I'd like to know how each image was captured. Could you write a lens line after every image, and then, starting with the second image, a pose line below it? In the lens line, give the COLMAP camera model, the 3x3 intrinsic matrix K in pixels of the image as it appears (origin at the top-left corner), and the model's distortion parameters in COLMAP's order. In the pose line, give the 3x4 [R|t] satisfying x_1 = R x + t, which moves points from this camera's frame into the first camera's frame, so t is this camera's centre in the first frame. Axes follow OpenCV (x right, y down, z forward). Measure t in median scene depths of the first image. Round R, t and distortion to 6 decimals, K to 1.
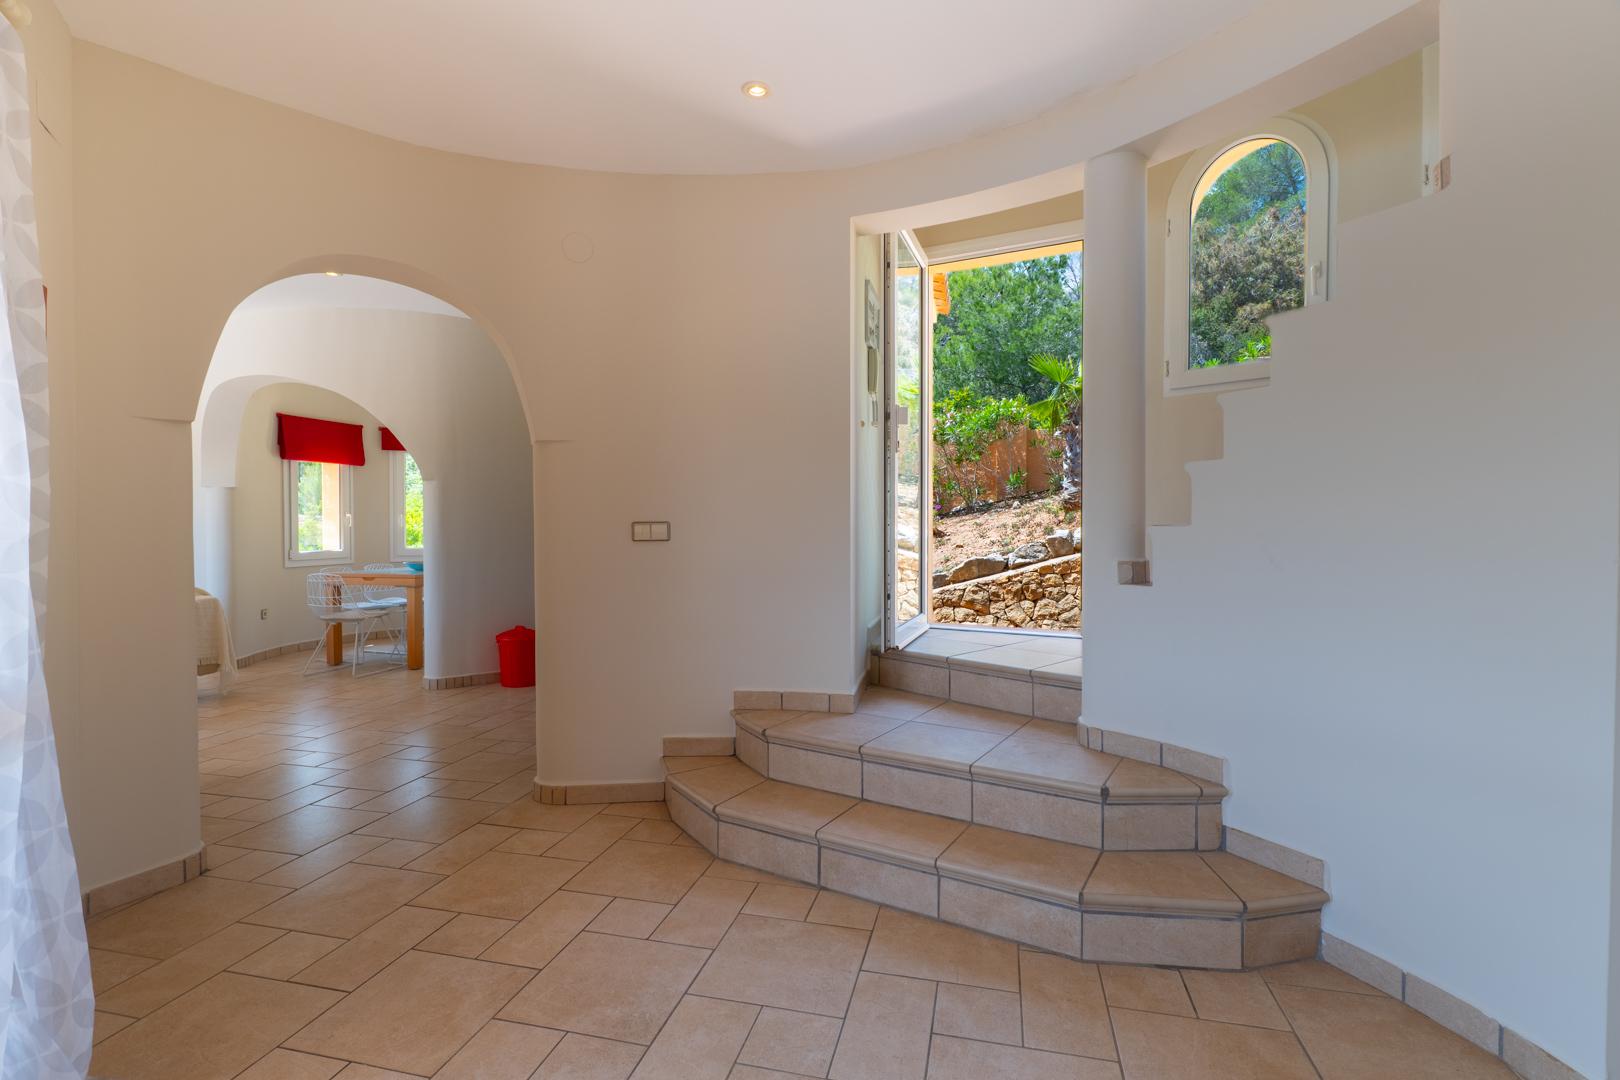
lens RADIAL K [[777.4, 0, 803.0], [0, 777.4, 535.3], [0, 0, 1]] dist [0.000120, -0.000201]
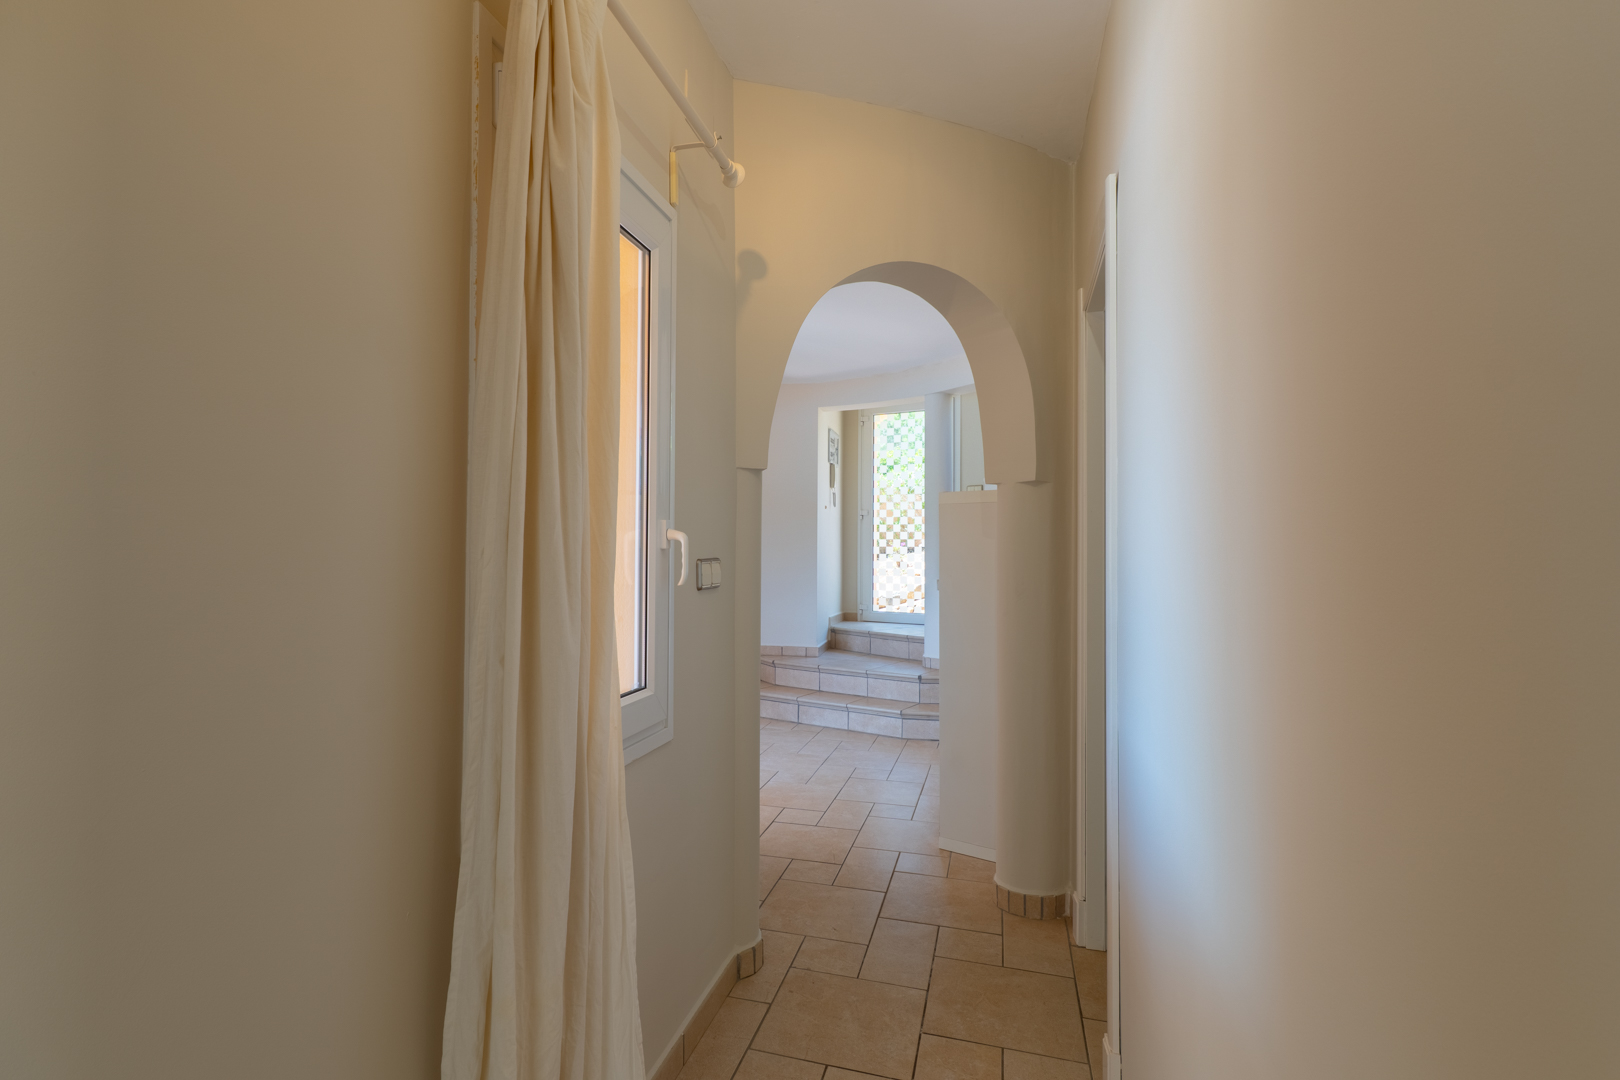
lens RADIAL K [[777.4, 0, 803.0], [0, 777.4, 535.3], [0, 0, 1]] dist [0.000120, -0.000201]
pose [[0.999992, 0.004047, -0.000723, 0.026333], [-0.004070, 0.999321, -0.036606, -0.008407], [0.000574, 0.036609, 0.999330, -0.993172]]
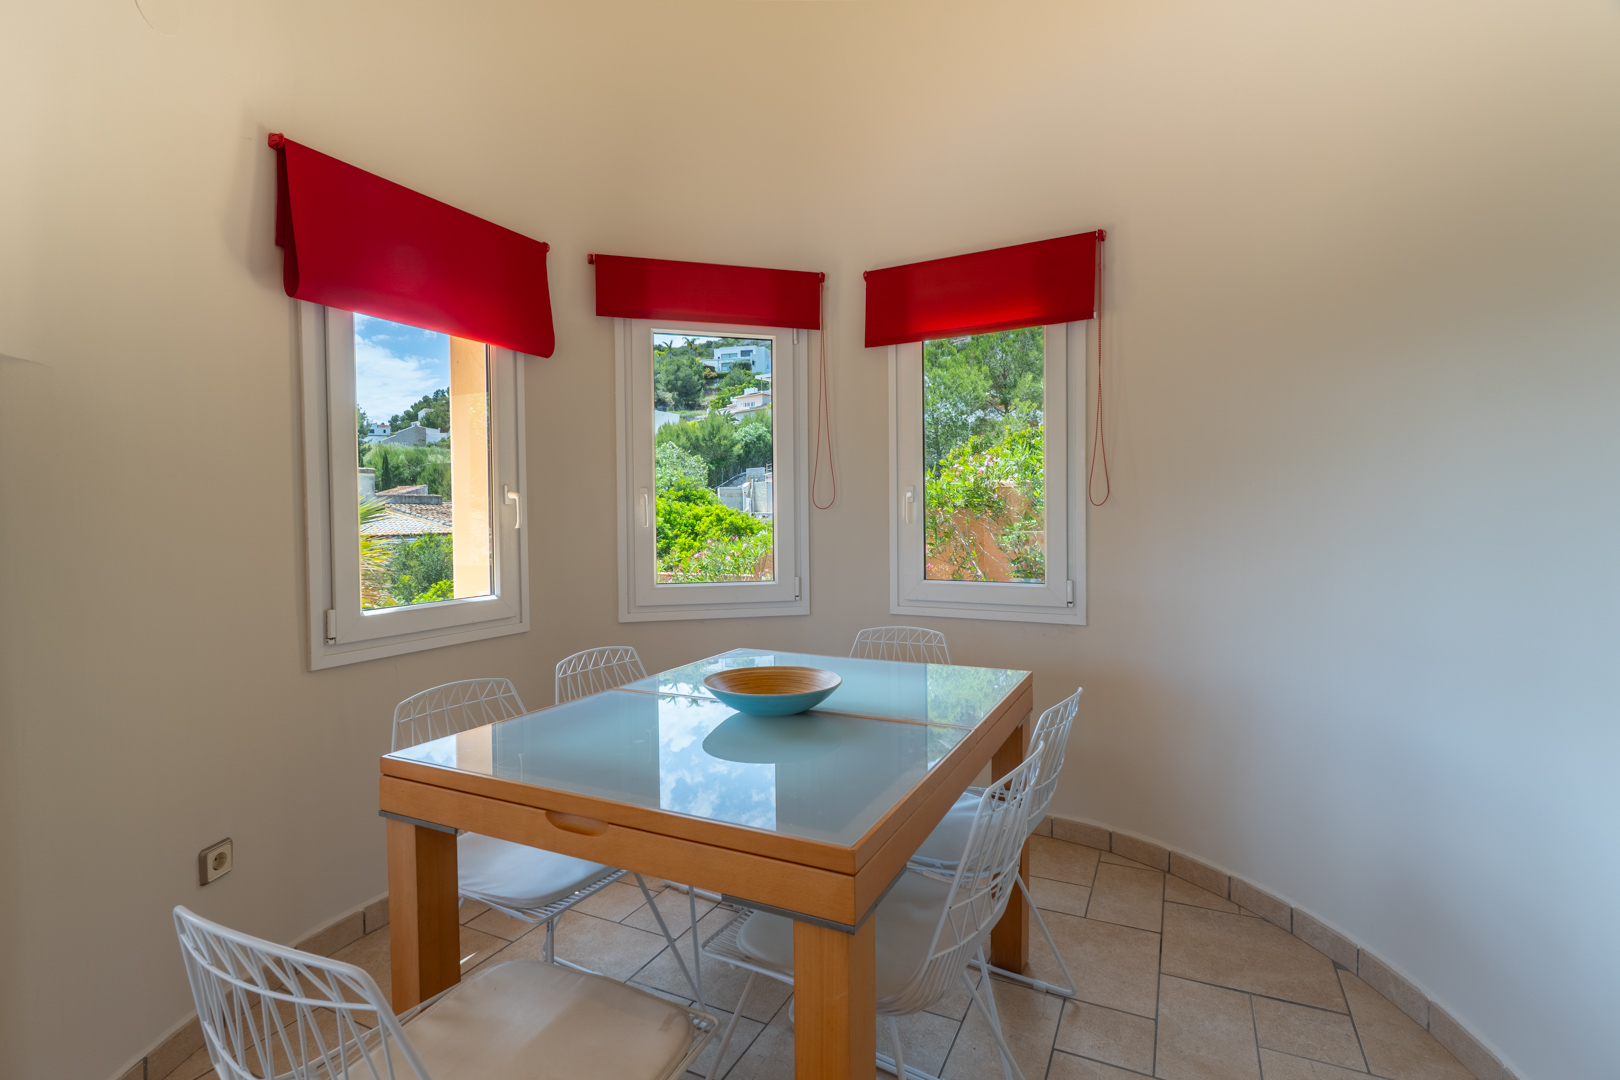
lens RADIAL K [[777.4, 0, 803.0], [0, 777.4, 535.3], [0, 0, 1]] dist [0.000120, -0.000201]
pose [[0.979819, -0.004283, -0.199839, -1.018208], [0.006330, 0.999934, 0.009607, -0.028218], [0.199785, -0.010678, 0.979782, 1.797947]]
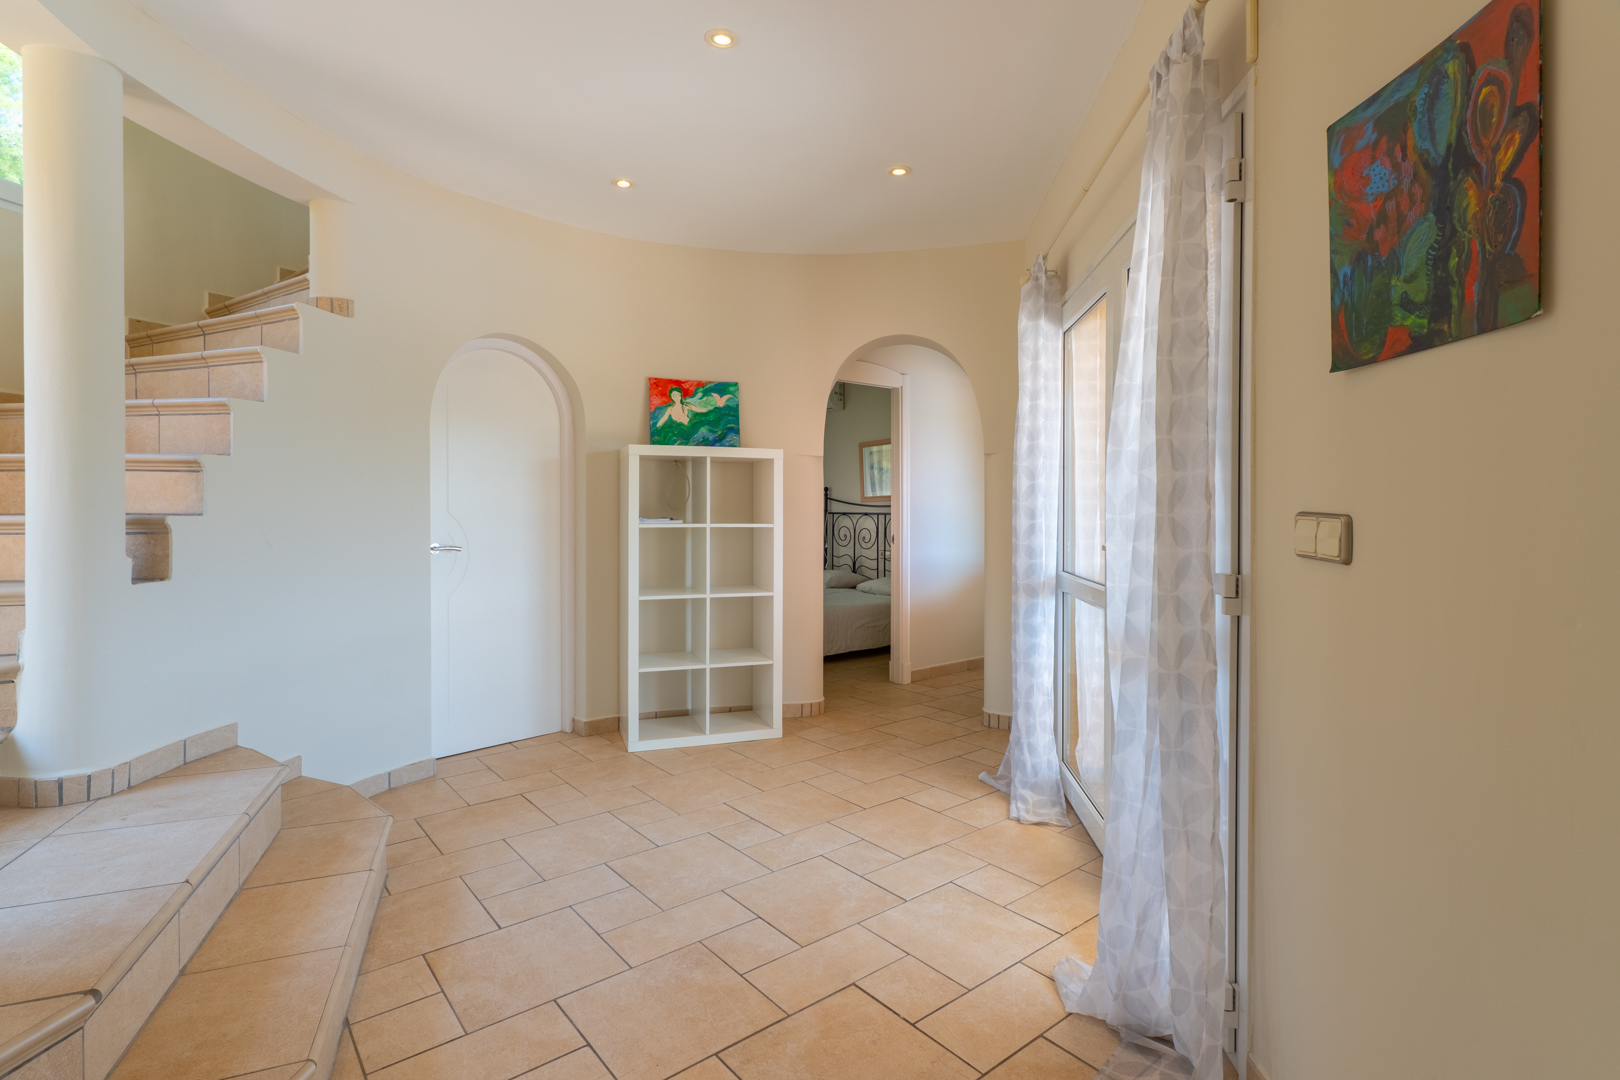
lens RADIAL K [[772.0, 0, 778.6], [0, 772.0, 511.0], [0, 0, 1]] dist [-0.001891, -0.001912]
pose [[-0.782606, -0.001384, 0.622516, -0.560032], [0.008130, 0.999890, 0.012444, -0.021891], [-0.622464, 0.014800, -0.782508, 0.988930]]
